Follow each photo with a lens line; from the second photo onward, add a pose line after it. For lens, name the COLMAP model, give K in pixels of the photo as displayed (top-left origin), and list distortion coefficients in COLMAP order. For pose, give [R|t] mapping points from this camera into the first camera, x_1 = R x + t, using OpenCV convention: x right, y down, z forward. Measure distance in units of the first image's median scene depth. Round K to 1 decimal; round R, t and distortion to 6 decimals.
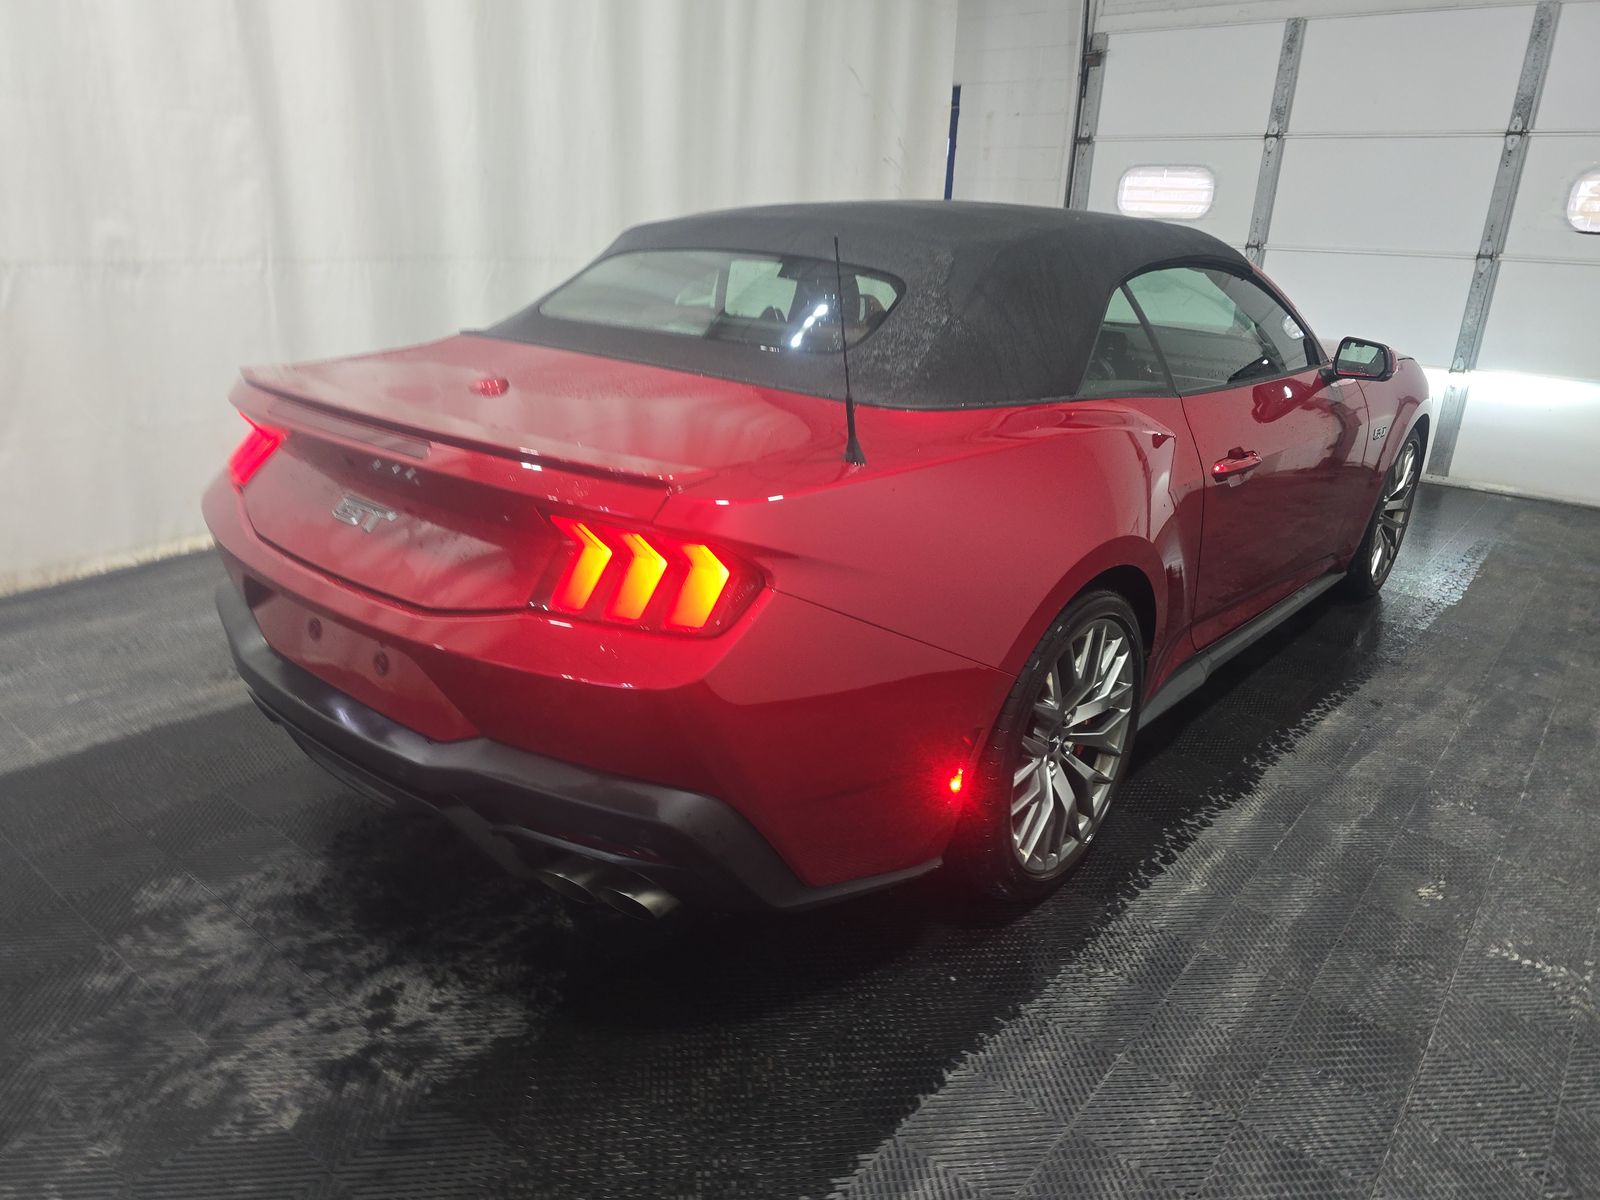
lens RADIAL K [[1064.5, 0, 802.2], [0, 1064.5, 598.4], [0, 0, 1]] dist [0.030772, -0.031722]
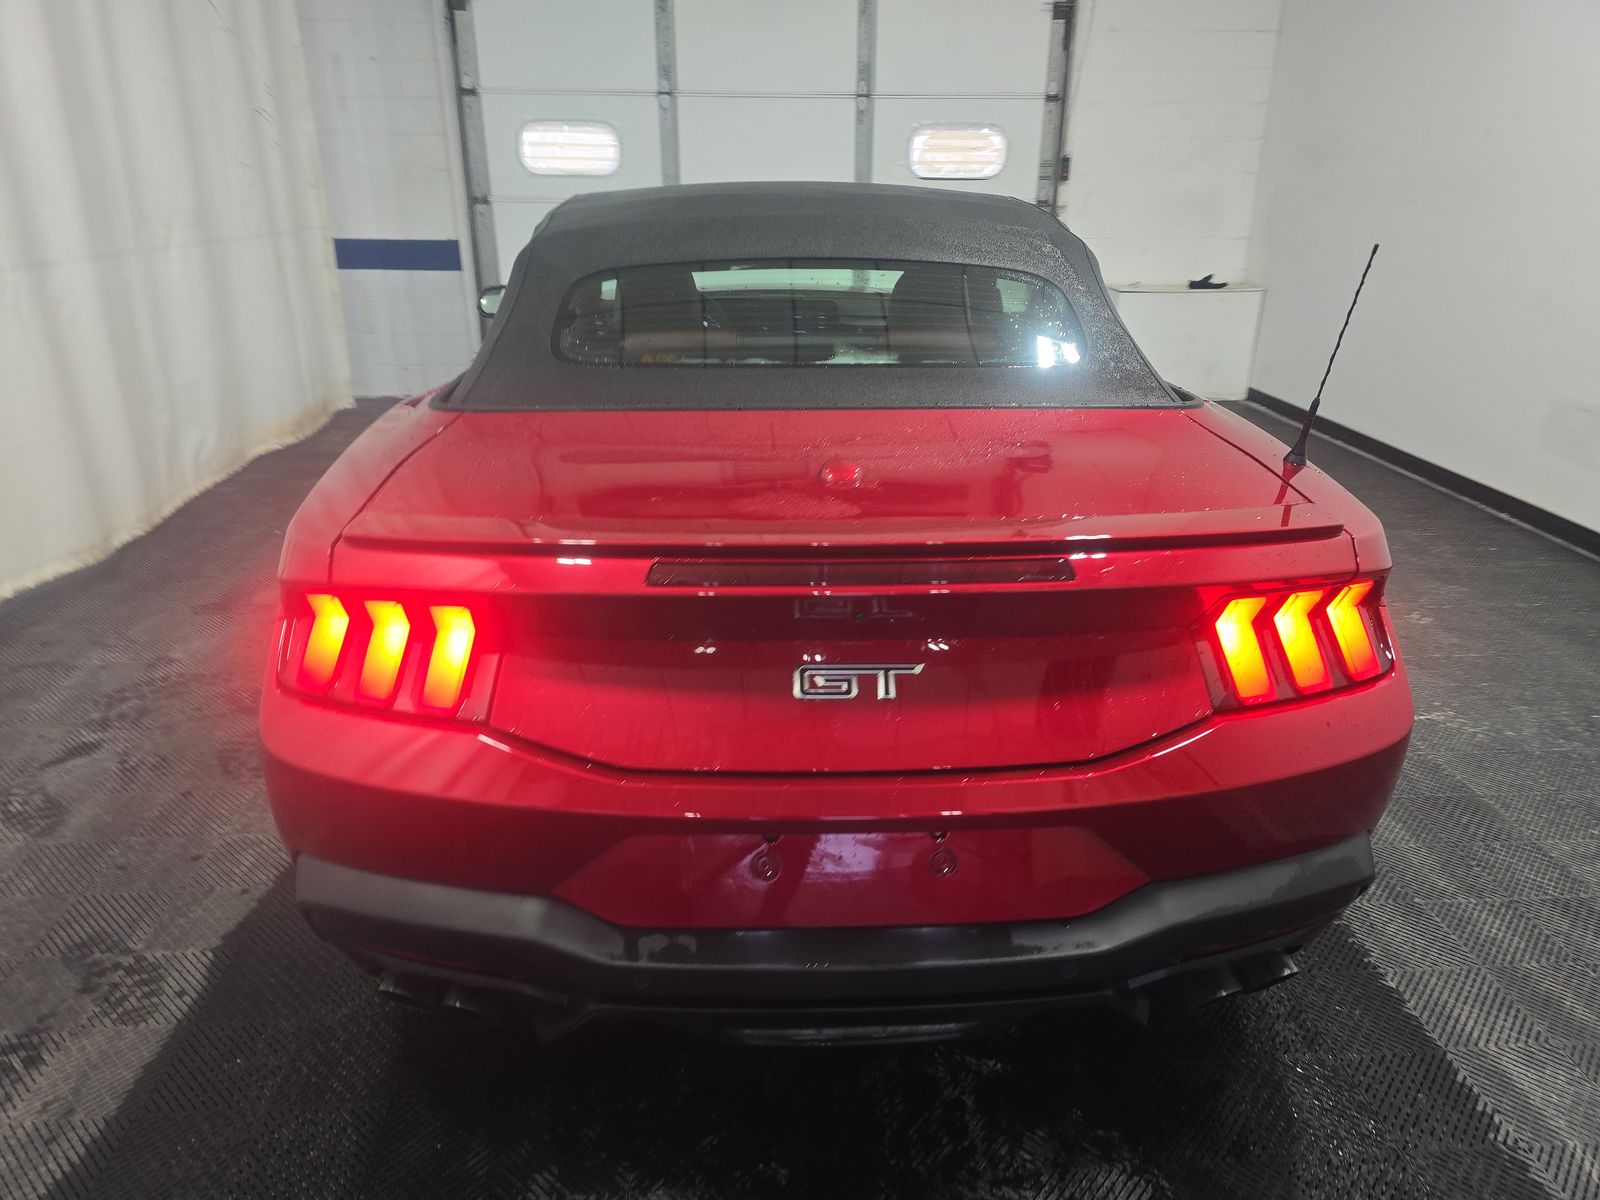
lens RADIAL K [[1064.5, 0, 797.4], [0, 1064.5, 602.6], [0, 0, 1]] dist [0.030772, -0.031722]
pose [[0.743444, -0.273748, 0.610208, -0.736758], [0.244095, 0.960517, 0.133510, -0.192959], [-0.622663, 0.049691, 0.780911, 0.403671]]
